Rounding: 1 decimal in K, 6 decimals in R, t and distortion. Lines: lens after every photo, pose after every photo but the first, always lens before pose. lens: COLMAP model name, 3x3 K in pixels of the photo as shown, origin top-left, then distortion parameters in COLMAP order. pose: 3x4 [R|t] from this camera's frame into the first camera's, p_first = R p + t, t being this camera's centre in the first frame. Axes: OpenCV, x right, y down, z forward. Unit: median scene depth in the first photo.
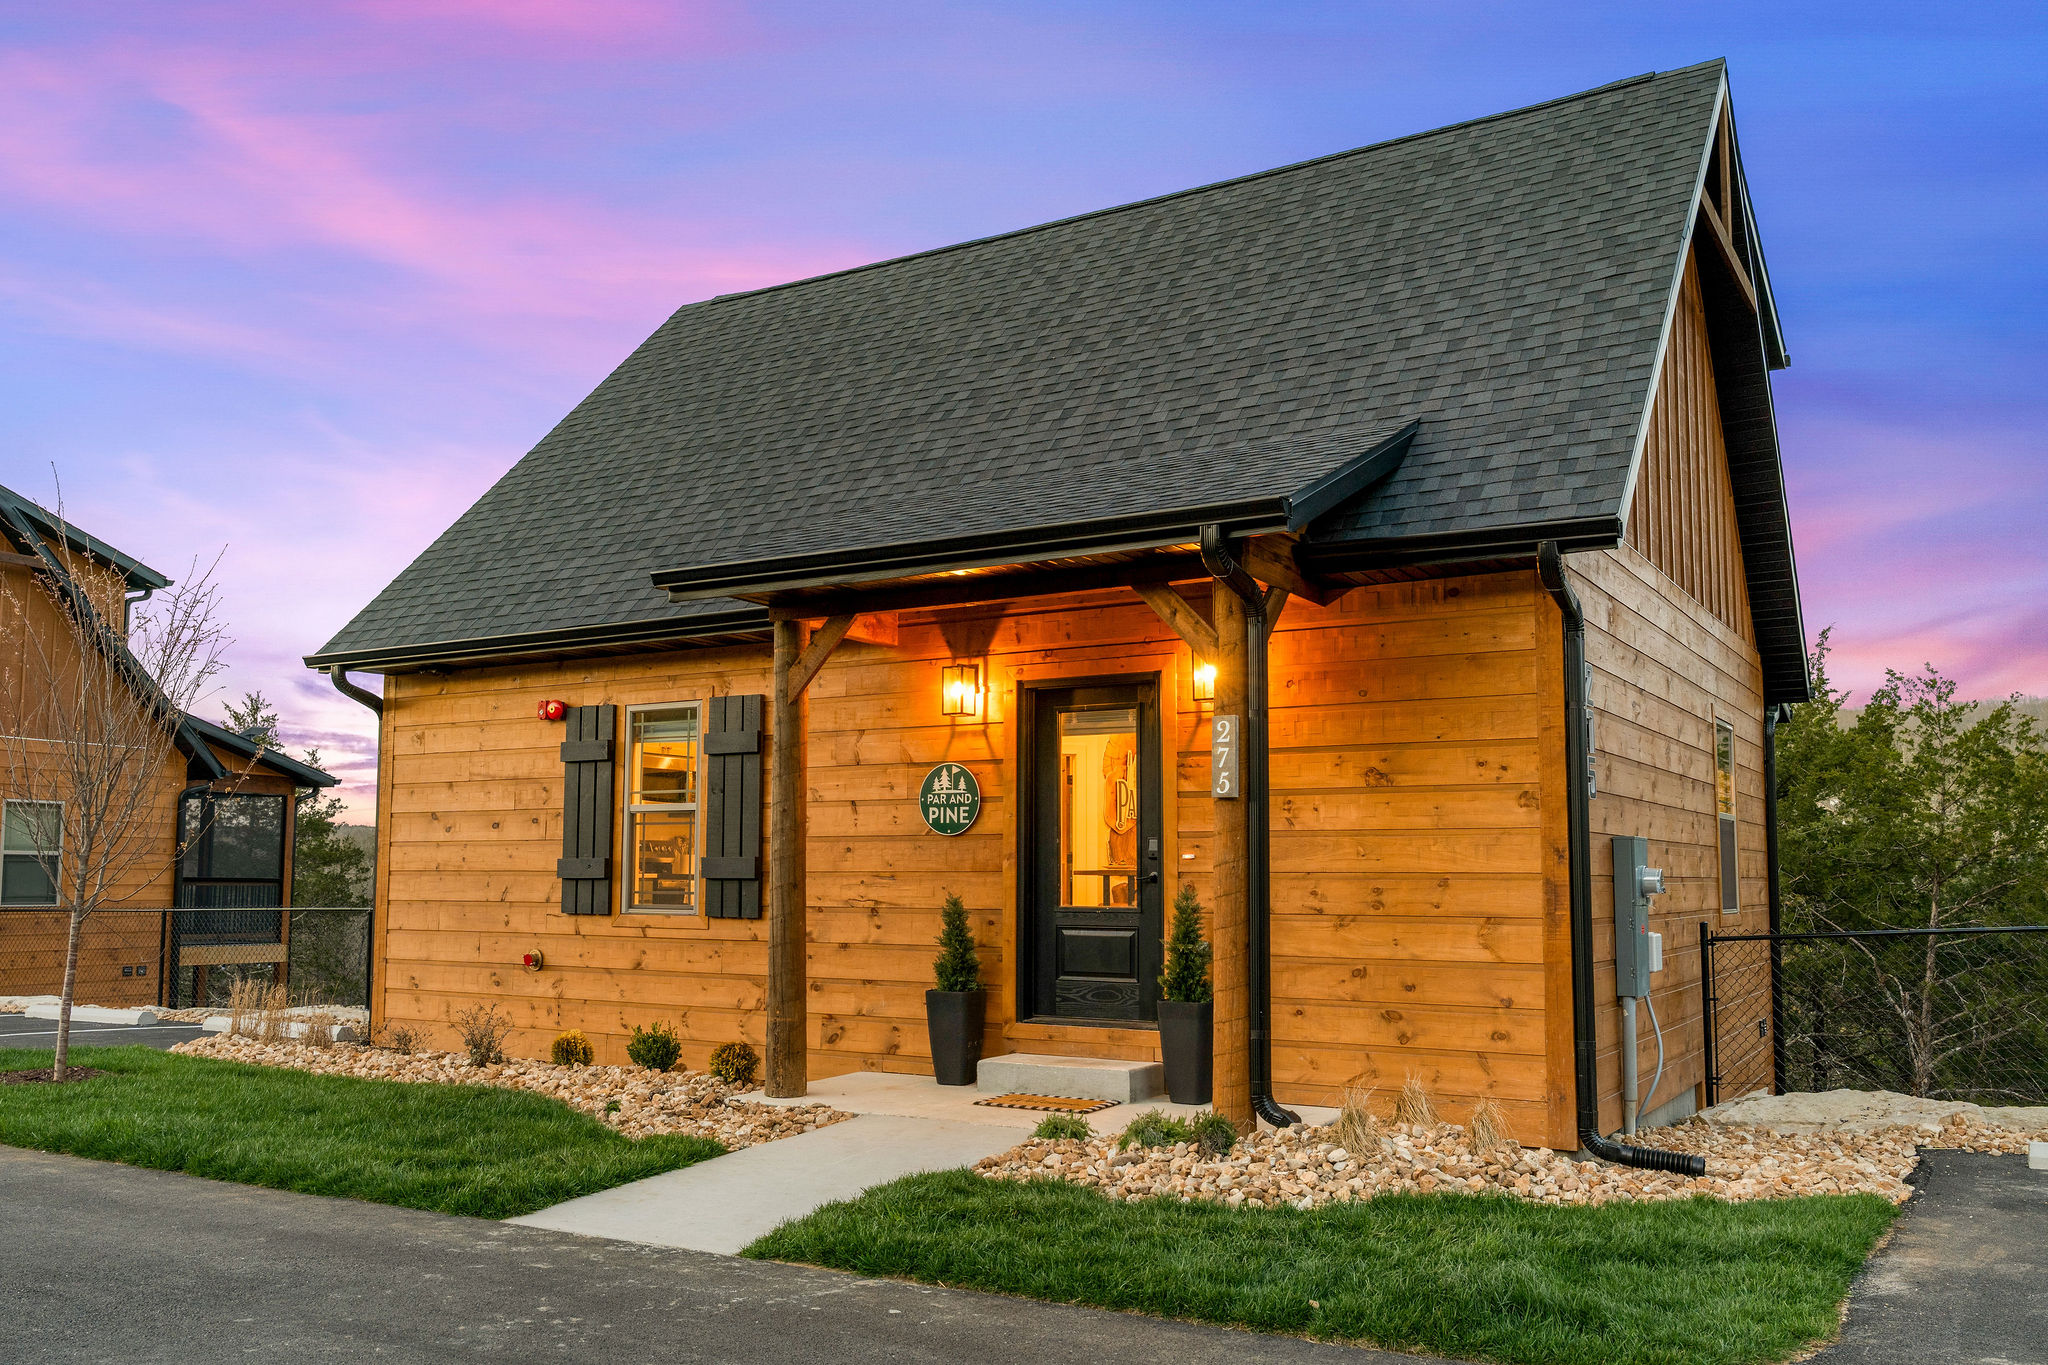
lens RADIAL K [[1596.4, 0, 1009.8], [0, 1596.4, 724.7], [0, 0, 1]] dist [0.010936, -0.000588]
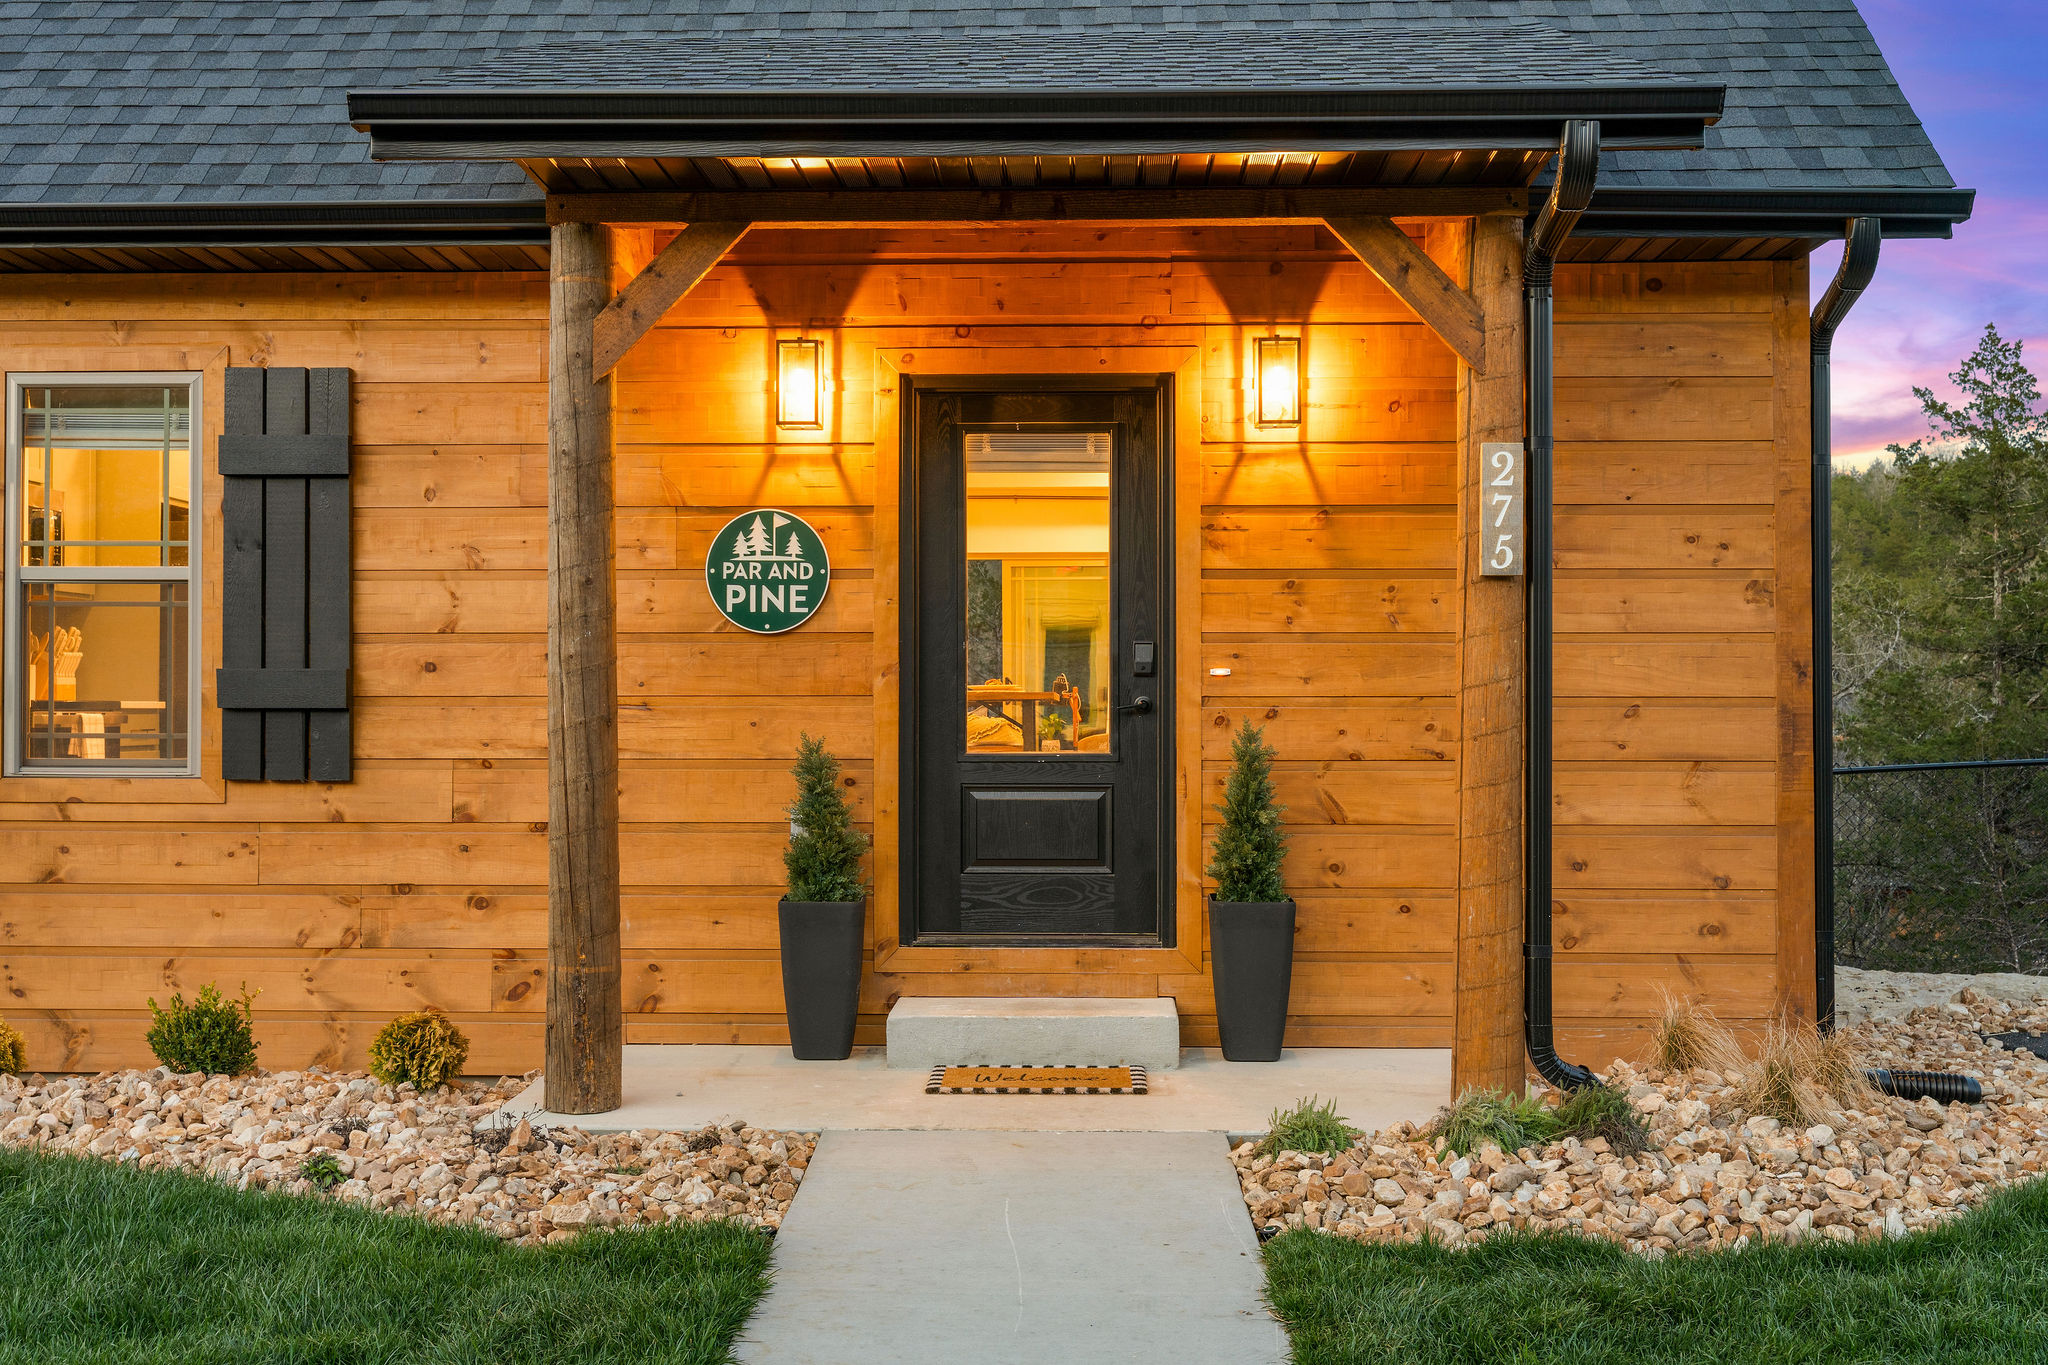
lens RADIAL K [[2055.6, 0, 1023.6], [0, 2055.6, 656.2], [0, 0, 1]] dist [0.006708, 0.000000]
pose [[0.872793, 0.010173, 0.487984, -0.337138], [-0.044566, 0.997267, 0.058920, 0.030796], [-0.486051, -0.073173, 0.870862, 0.317541]]
